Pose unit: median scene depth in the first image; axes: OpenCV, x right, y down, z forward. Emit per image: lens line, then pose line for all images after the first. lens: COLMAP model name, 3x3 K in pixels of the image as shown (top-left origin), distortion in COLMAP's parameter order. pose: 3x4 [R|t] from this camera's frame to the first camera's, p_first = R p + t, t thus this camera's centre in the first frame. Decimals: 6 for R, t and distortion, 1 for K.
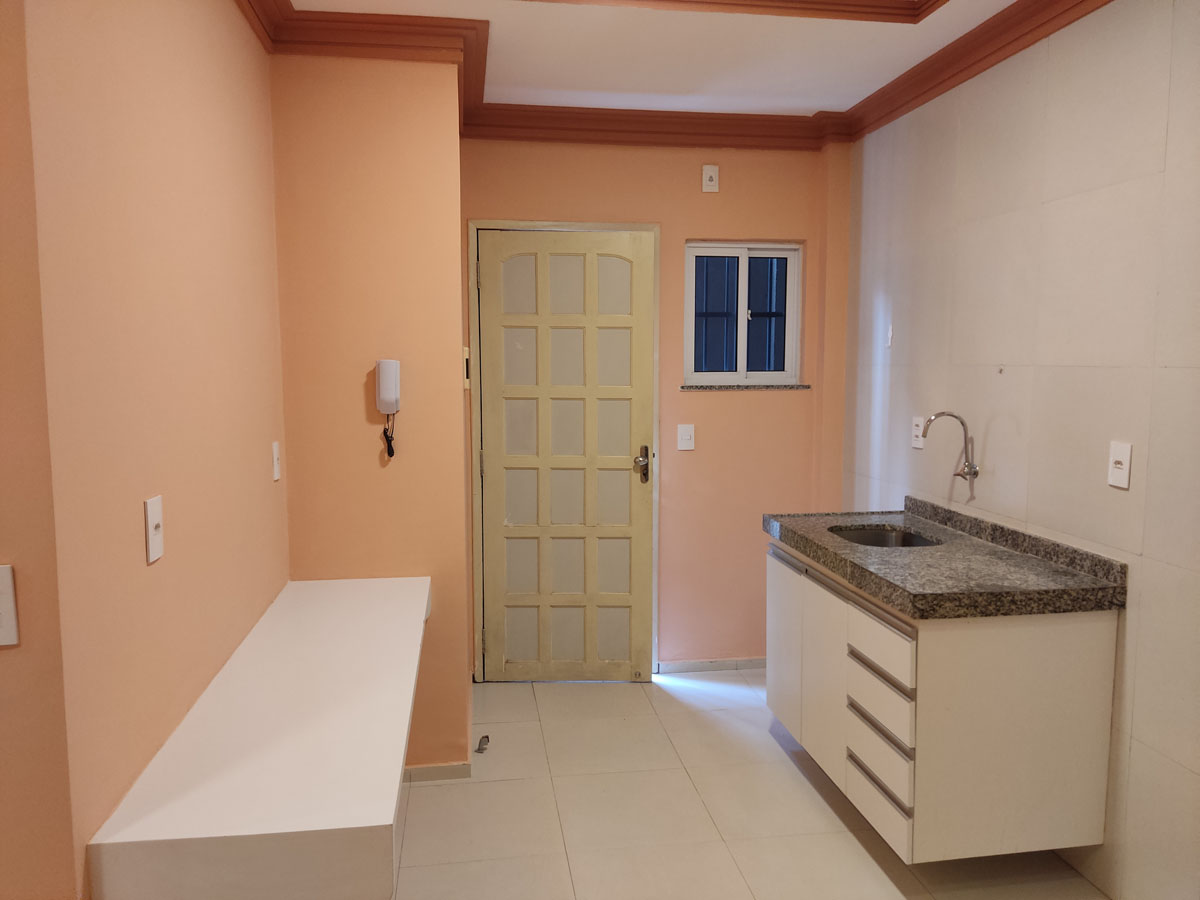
lens RADIAL K [[889.3, 0, 606.5], [0, 889.3, 452.3], [0, 0, 1]] dist [0.092150, -0.129119]
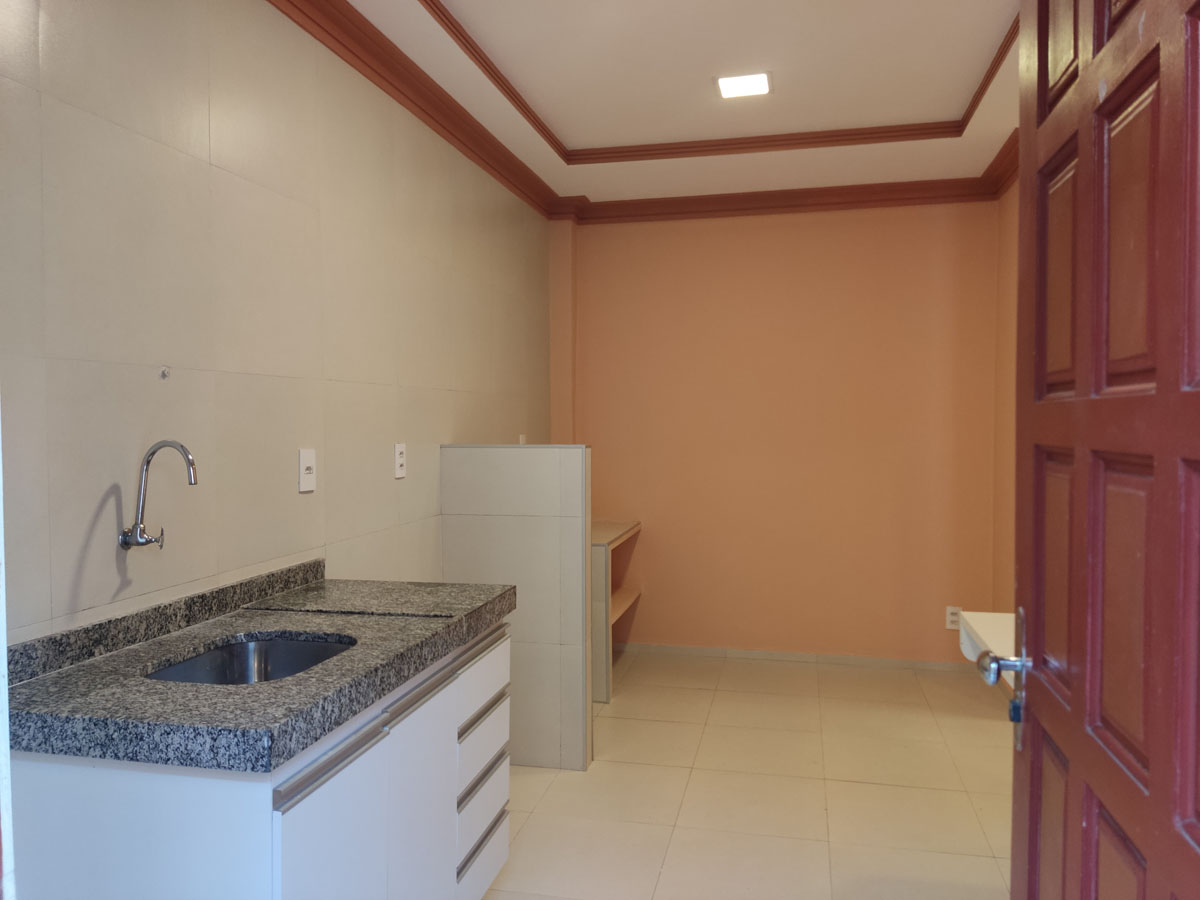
lens RADIAL K [[880.9, 0, 600.0], [0, 880.9, 450.0], [0, 0, 1]] dist [0.050913, -0.000127]
pose [[-0.928895, -0.010642, 0.370190, -0.119167], [0.041199, 0.990413, 0.131849, -0.116664], [-0.368044, 0.137725, -0.919552, 1.602807]]
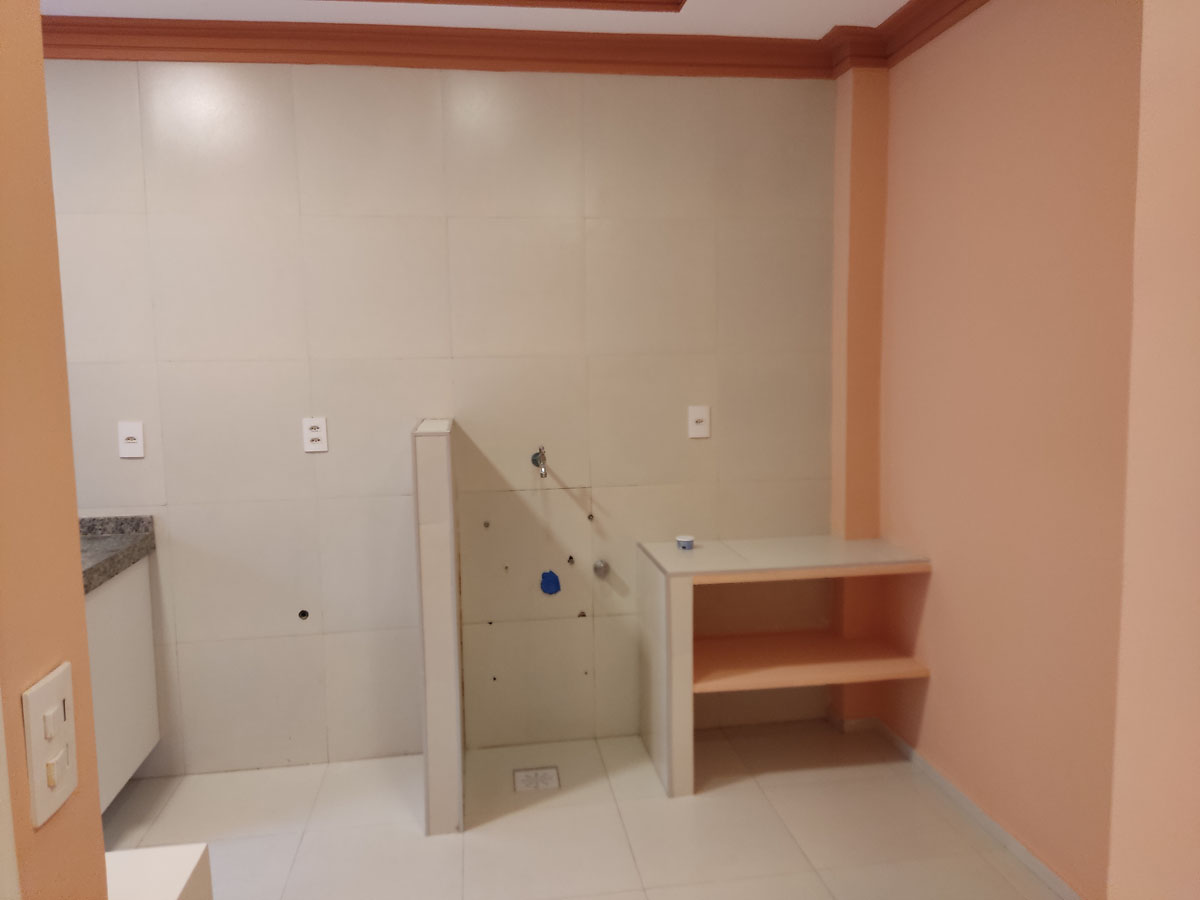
lens RADIAL K [[889.3, 0, 606.5], [0, 889.3, 452.3], [0, 0, 1]] dist [0.092150, -0.129119]
pose [[0.008040, -0.106900, 0.994237, -0.597548], [0.120862, 0.987084, 0.105153, -0.018934], [-0.992637, 0.119320, 0.020856, 0.279023]]
